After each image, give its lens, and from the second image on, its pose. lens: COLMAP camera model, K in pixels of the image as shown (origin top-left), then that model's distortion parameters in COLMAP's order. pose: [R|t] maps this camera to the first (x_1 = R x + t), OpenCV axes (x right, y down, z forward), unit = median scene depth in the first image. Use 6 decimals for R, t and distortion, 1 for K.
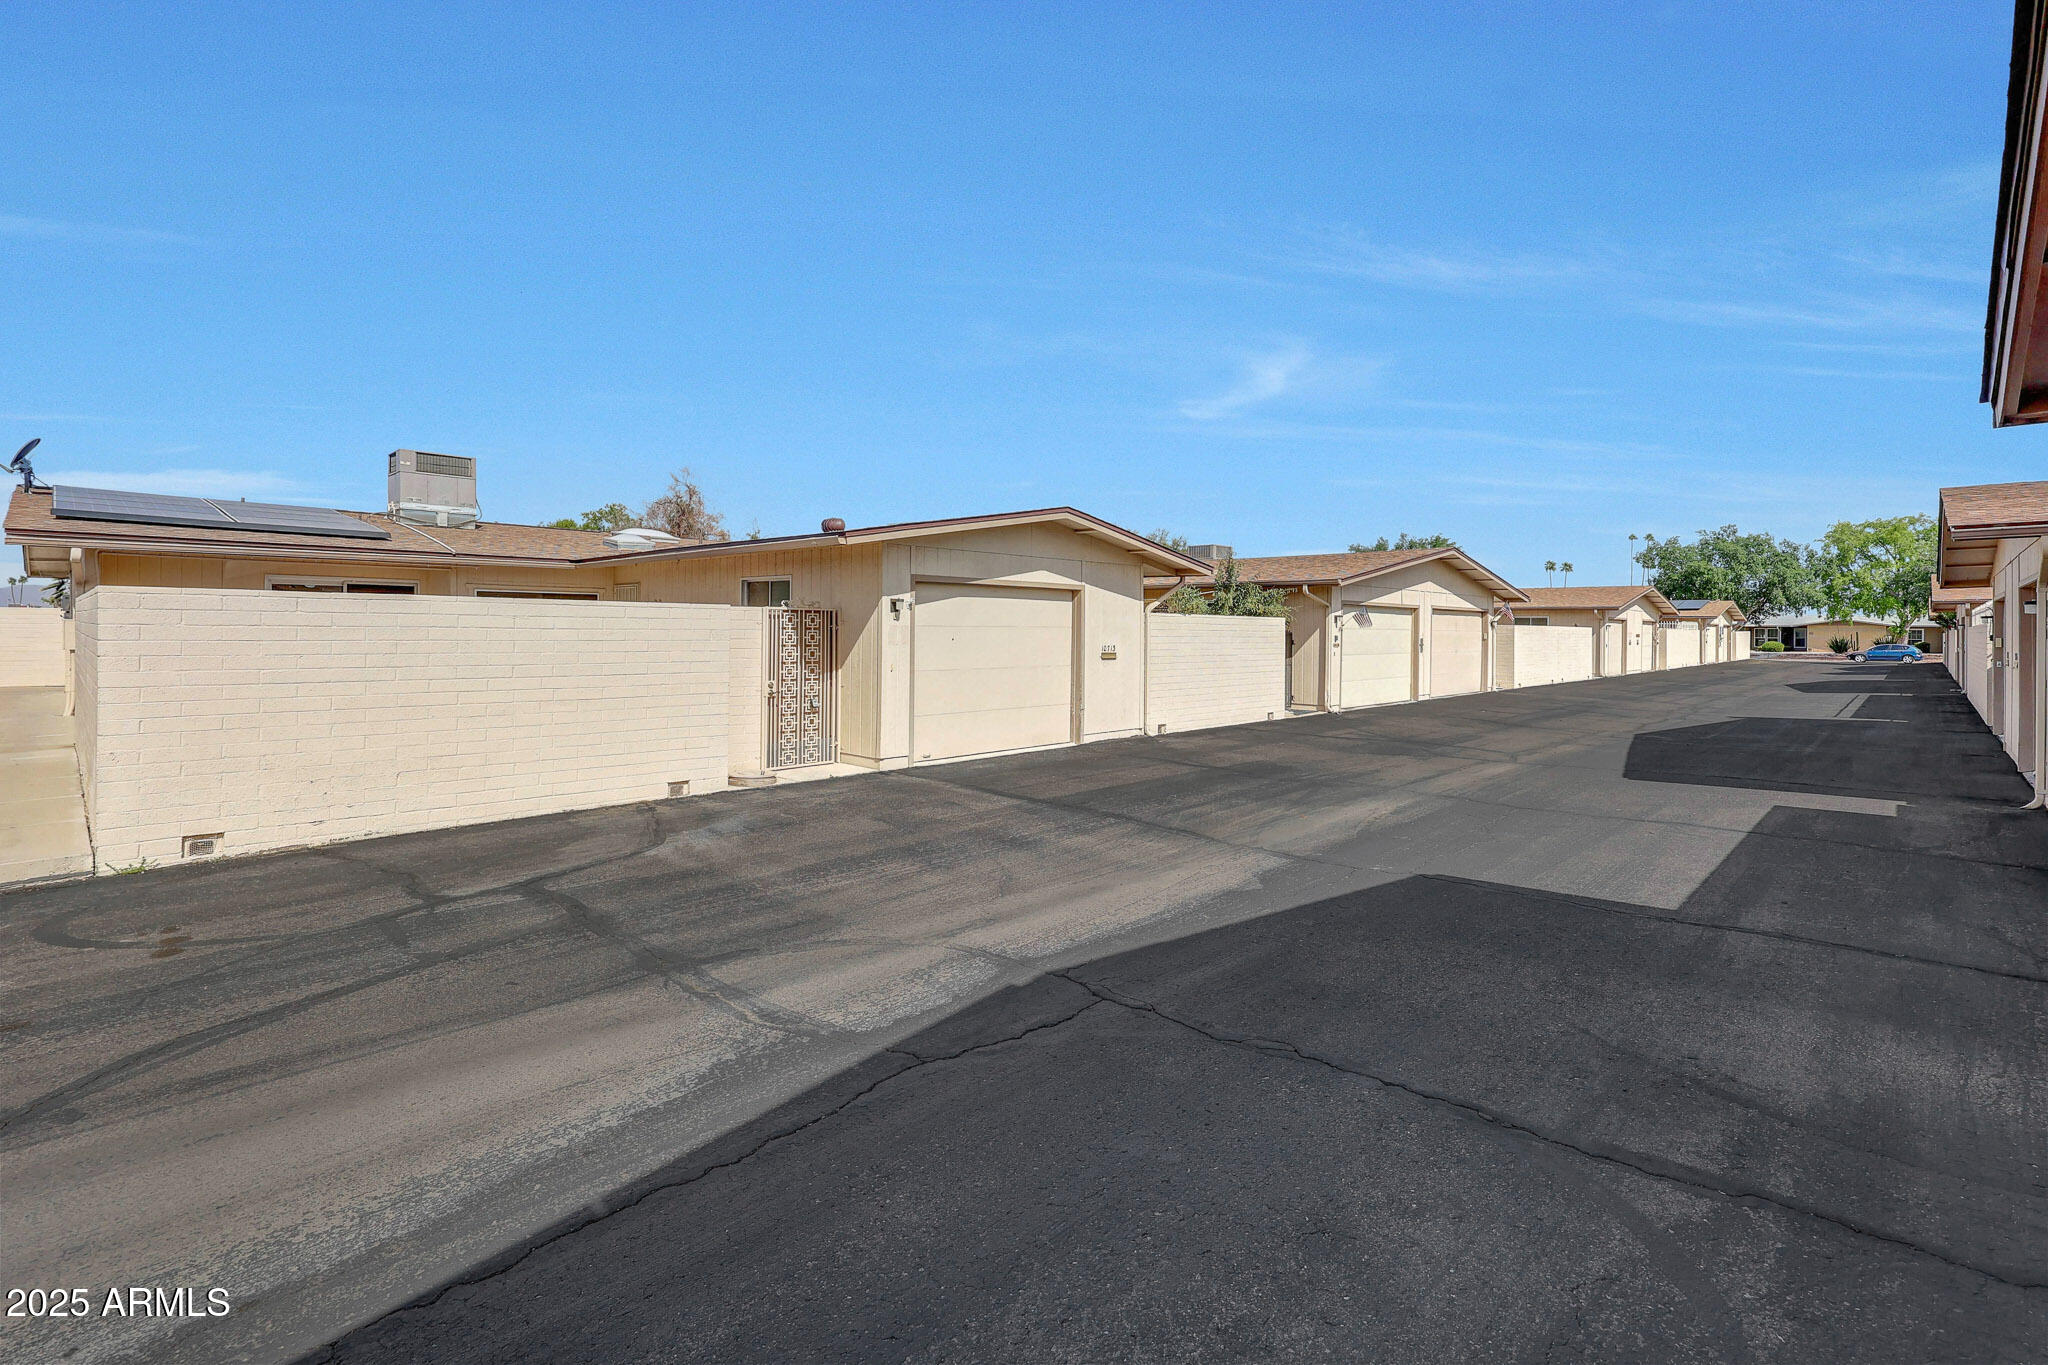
lens RADIAL K [[946.2, 0, 1016.9], [0, 946.2, 629.4], [0, 0, 1]] dist [0.002093, -0.000077]
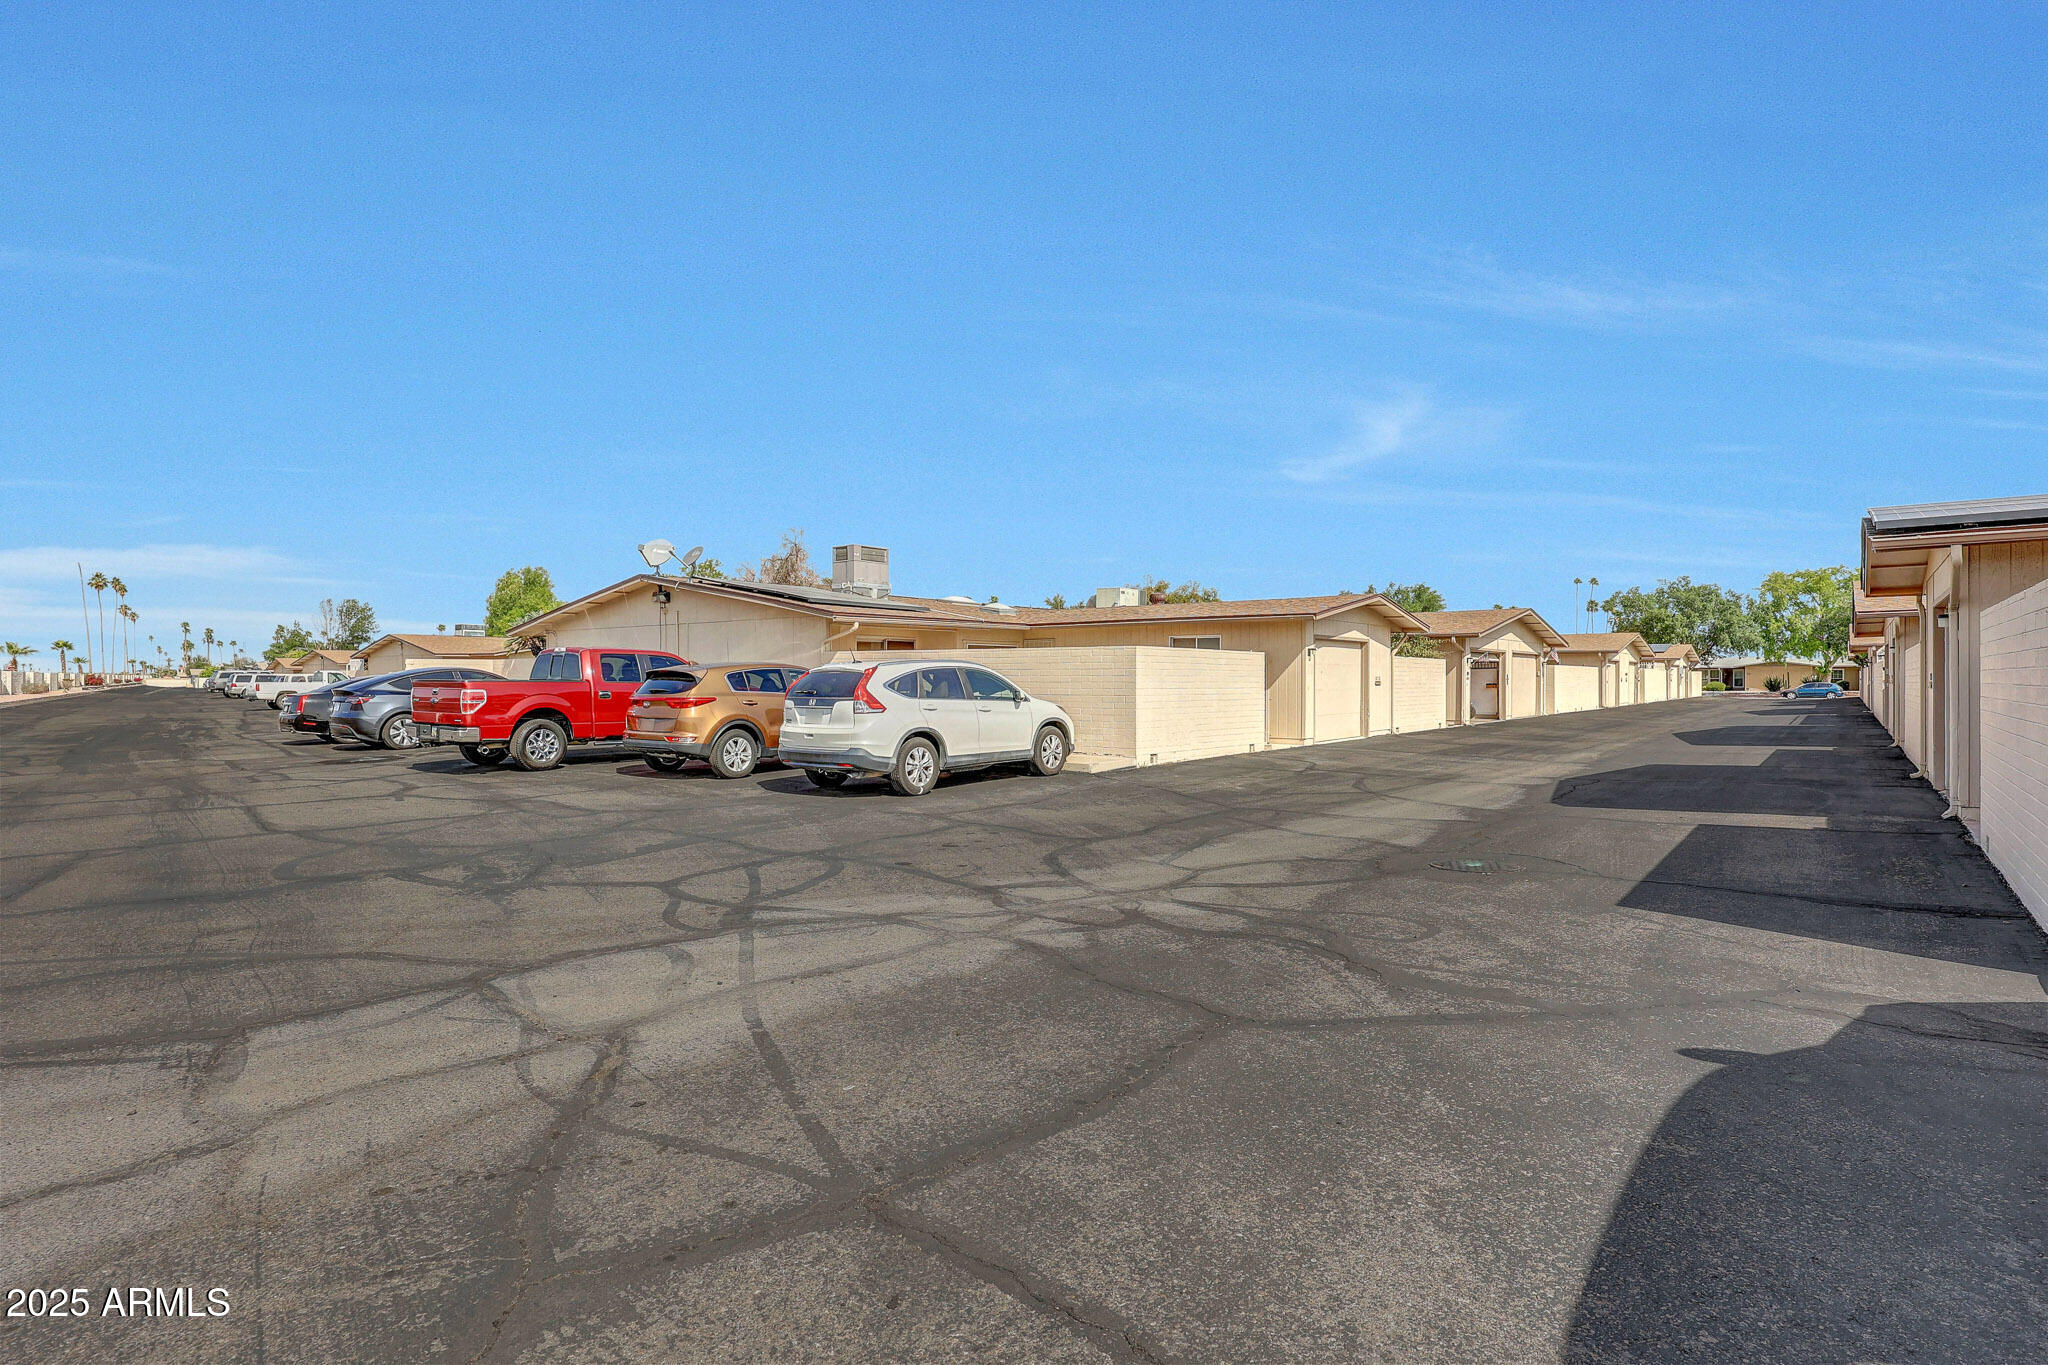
lens RADIAL K [[1037.5, 0, 1024.0], [0, 1037.5, 682.5], [0, 0, 1]] dist [-0.002607, -0.000261]
pose [[0.995592, -0.009020, 0.093352, -0.249459], [0.008686, 0.999954, 0.003979, 0.005498], [-0.093384, -0.003151, 0.995625, -0.260205]]
